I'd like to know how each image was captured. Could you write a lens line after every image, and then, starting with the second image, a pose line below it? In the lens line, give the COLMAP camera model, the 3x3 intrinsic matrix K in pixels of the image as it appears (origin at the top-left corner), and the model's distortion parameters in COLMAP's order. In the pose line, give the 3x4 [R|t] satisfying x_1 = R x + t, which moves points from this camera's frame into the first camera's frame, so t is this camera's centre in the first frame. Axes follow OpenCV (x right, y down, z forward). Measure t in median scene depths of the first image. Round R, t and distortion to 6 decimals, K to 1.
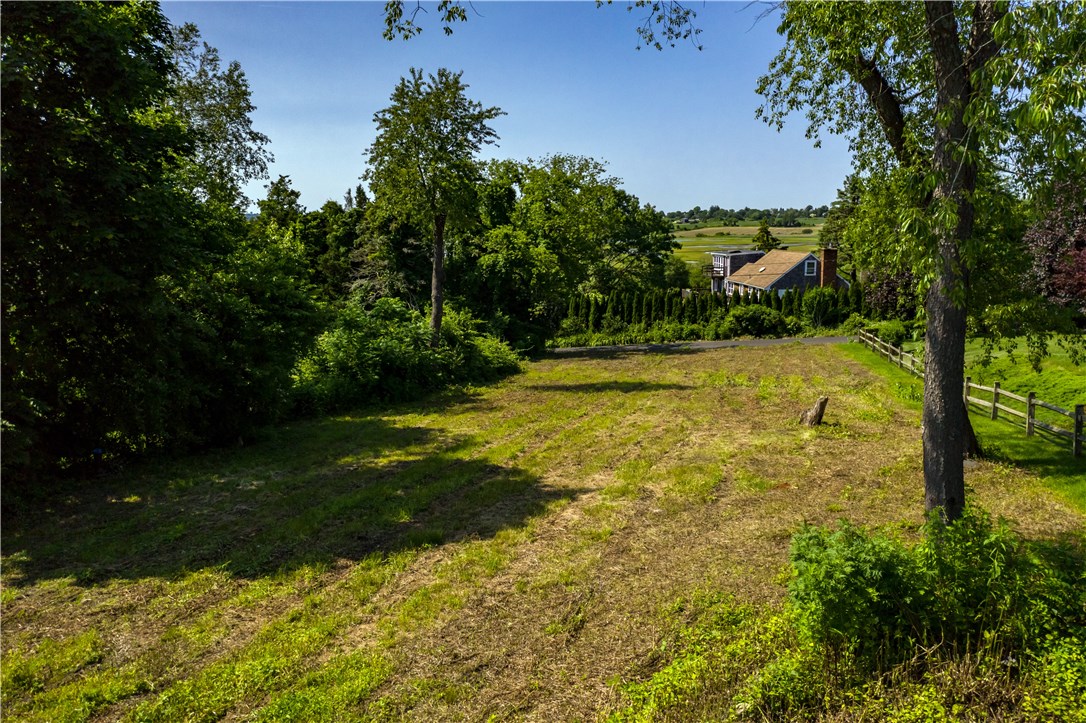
lens RADIAL K [[853.1, 0, 540.7], [0, 853.1, 362.5], [0, 0, 1]] dist [-0.021635, 0.004565]
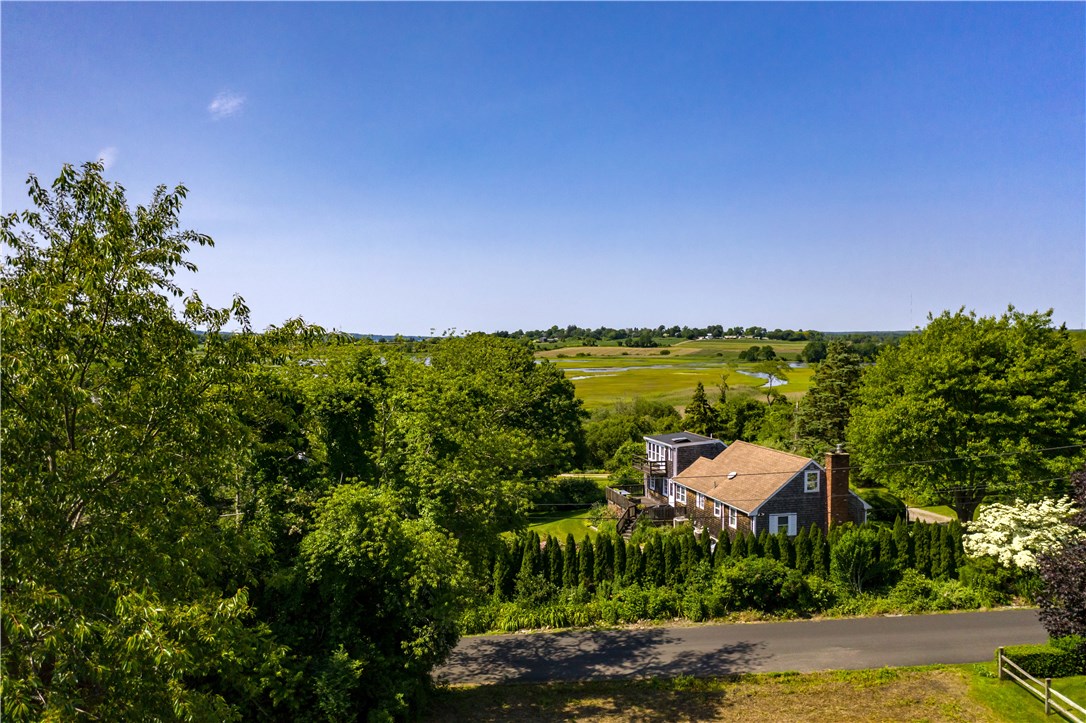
lens RADIAL K [[853.1, 0, 544.7], [0, 853.1, 360.9], [0, 0, 1]] dist [-0.021635, 0.004565]
pose [[0.985472, 0.001335, 0.169831, -0.012949], [0.021748, 0.990745, -0.133985, -0.126717], [-0.168438, 0.135732, 0.976322, 0.372501]]
